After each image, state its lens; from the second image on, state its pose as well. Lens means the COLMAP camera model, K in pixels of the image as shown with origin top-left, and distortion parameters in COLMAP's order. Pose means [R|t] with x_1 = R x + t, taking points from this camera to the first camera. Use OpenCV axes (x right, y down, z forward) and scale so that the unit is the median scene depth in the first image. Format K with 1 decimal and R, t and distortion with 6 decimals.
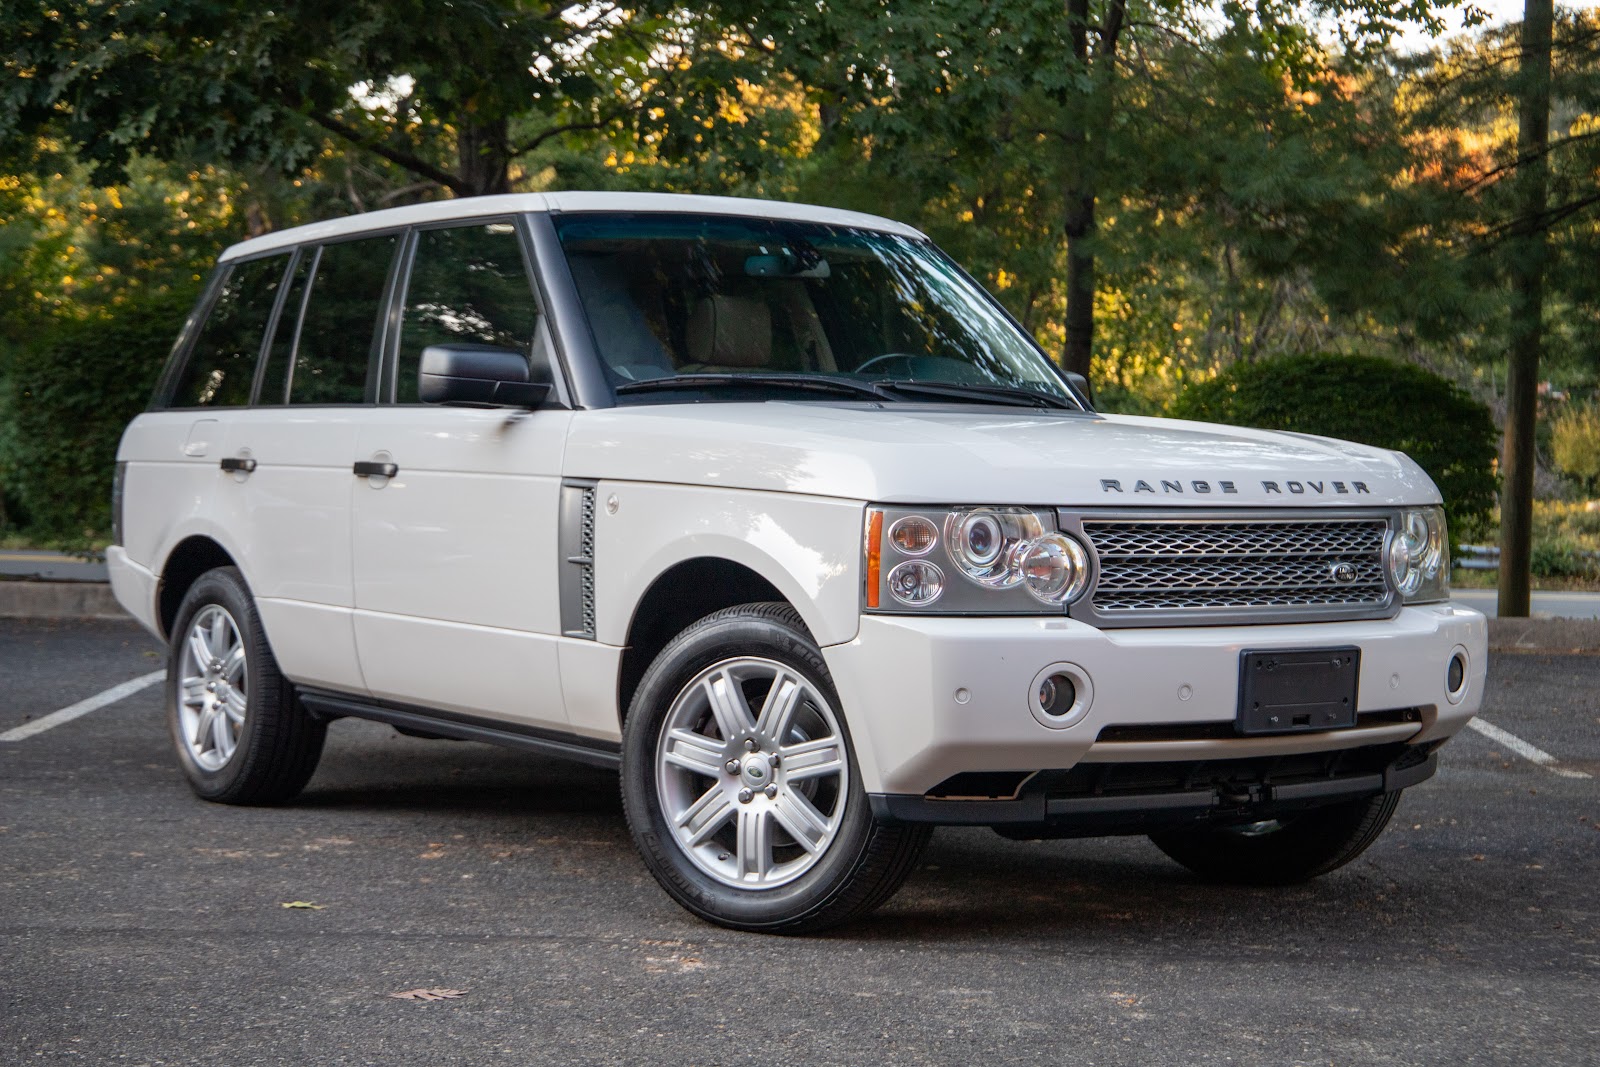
lens RADIAL K [[2671.2, 0, 825.3], [0, 2671.2, 538.2], [0, 0, 1]] dist [0.127672, 0.343671]
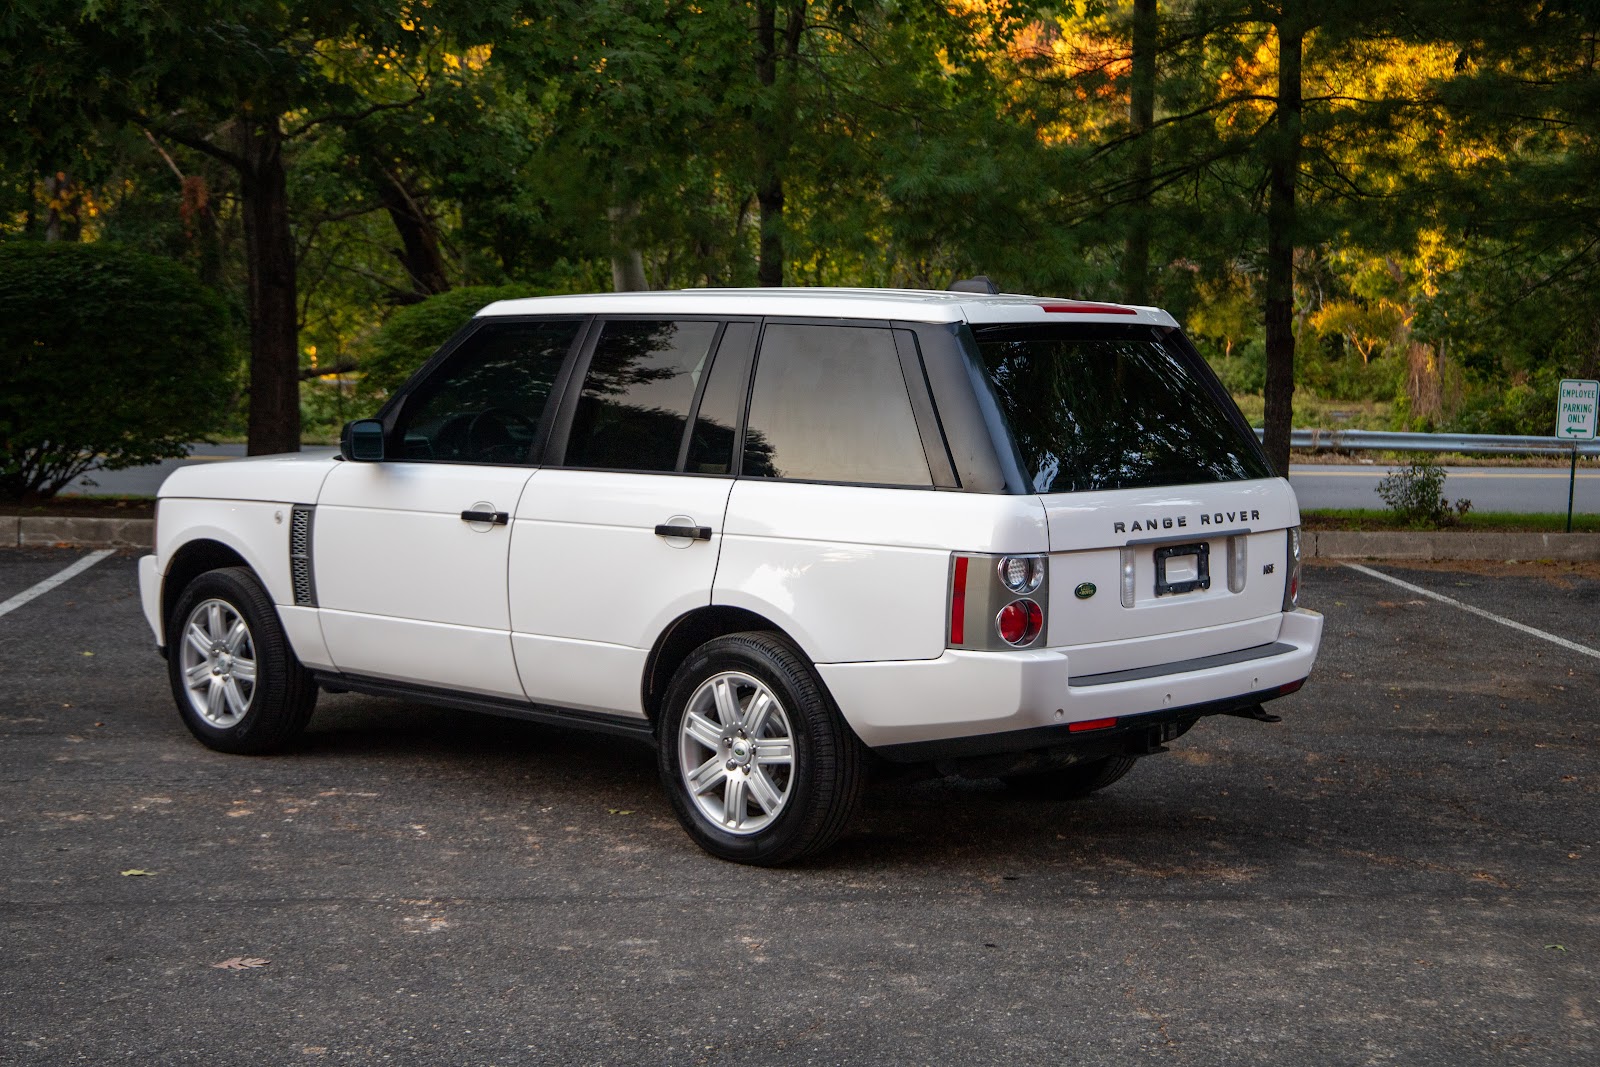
lens RADIAL K [[2343.5, 0, 845.7], [0, 2343.5, 542.8], [0, 0, 1]] dist [0.093040, 0.214369]
pose [[0.993417, -0.012231, 0.113901, 0.015419], [0.004069, 0.997424, 0.071621, -0.083828], [-0.114483, -0.070686, 0.990907, -0.138550]]
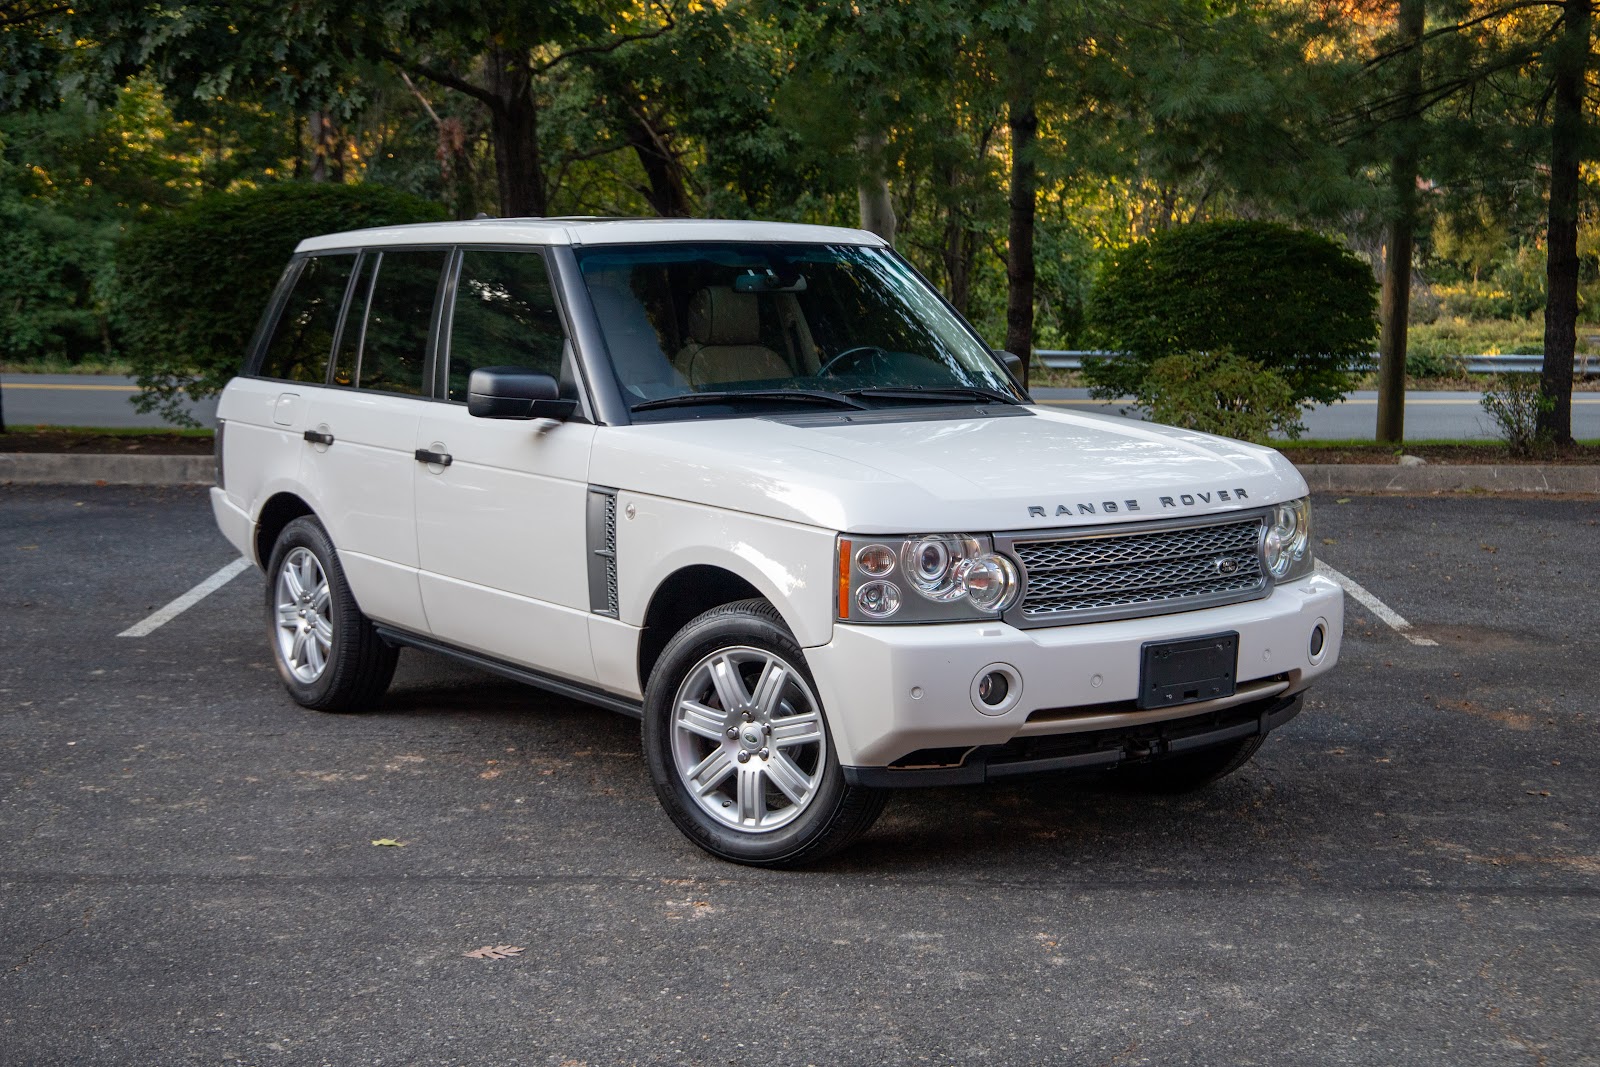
lens RADIAL K [[2292.8, 0, 832.0], [0, 2292.8, 541.0], [0, 0, 1]] dist [0.083247, 0.205114]
pose [[0.999846, -0.015916, 0.007397, 0.003696], [0.015093, 0.994824, 0.100487, -0.083681], [-0.008958, -0.100359, 0.994911, -0.035182]]
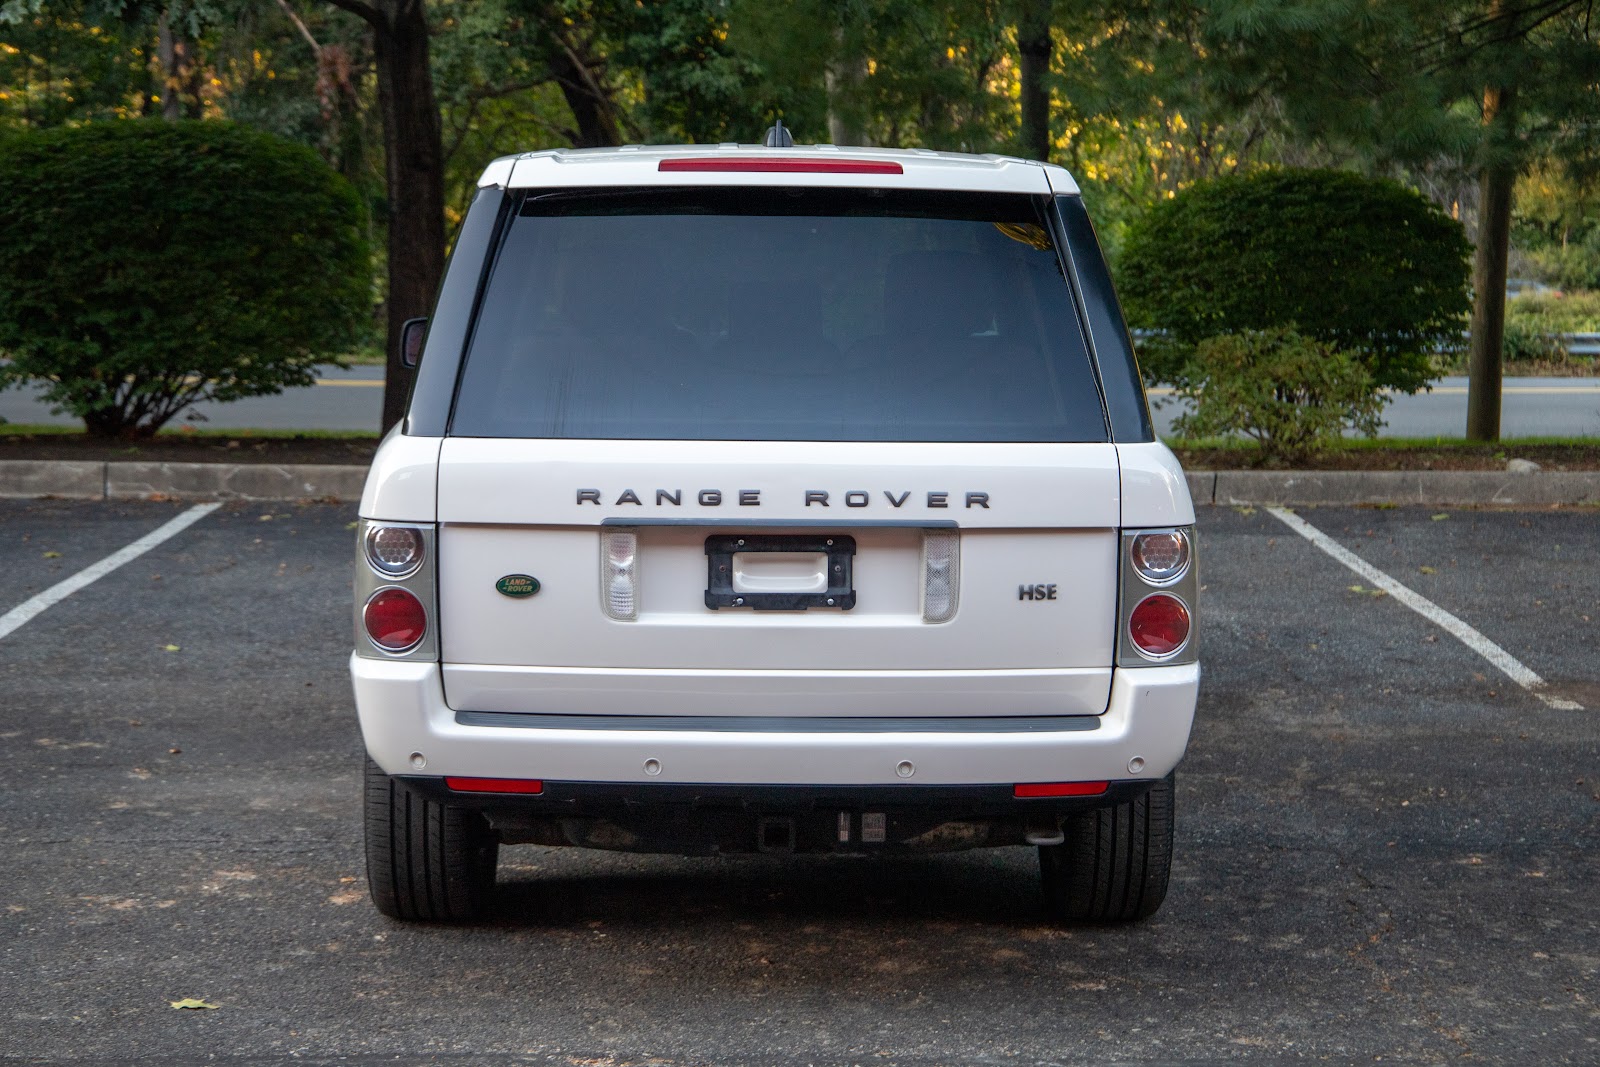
lens RADIAL K [[2706.0, 0, 830.5], [0, 2706.0, 539.4], [0, 0, 1]] dist [0.156101, 0.195635]
pose [[0.999662, -0.016952, 0.019720, 0.003352], [0.014993, 0.995310, 0.095573, -0.082318], [-0.021248, -0.095245, 0.995227, 0.074246]]
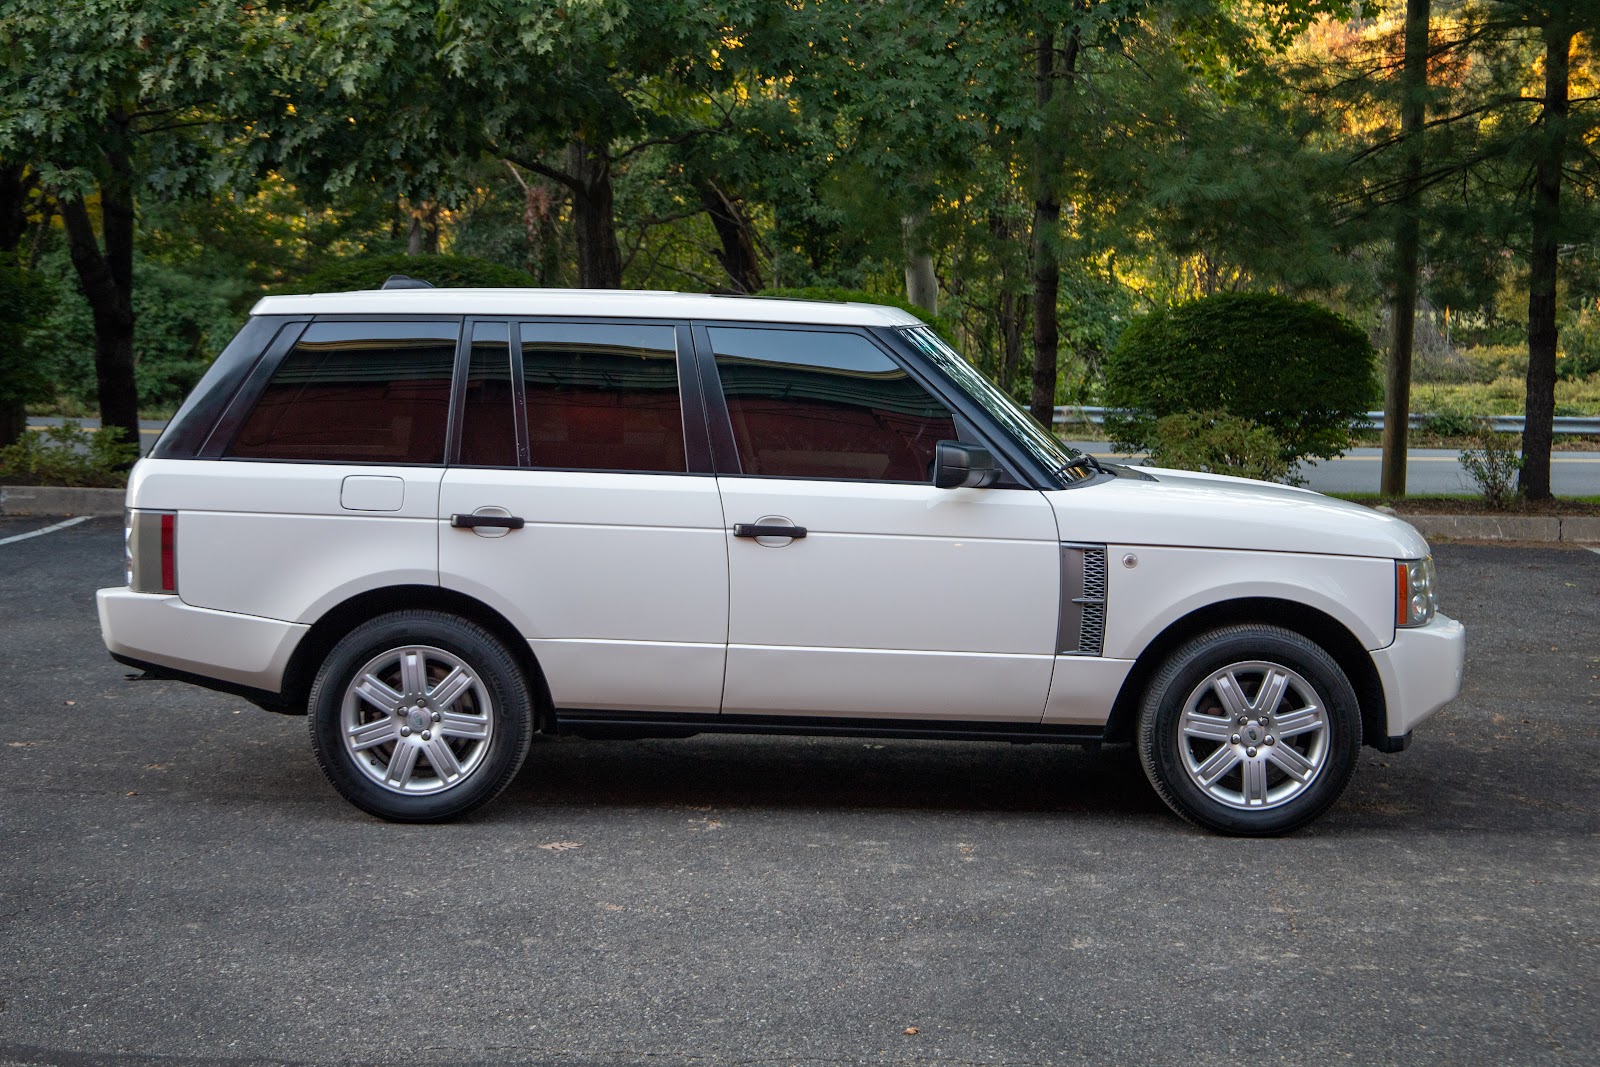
lens RADIAL K [[2291.3, 0, 823.2], [0, 2291.3, 534.4], [0, 0, 1]] dist [0.088455, 0.160045]
pose [[0.999548, -0.003433, -0.029870, 0.044038], [0.005666, 0.997168, 0.074997, -0.092754], [0.029528, -0.075132, 0.996736, -0.300609]]
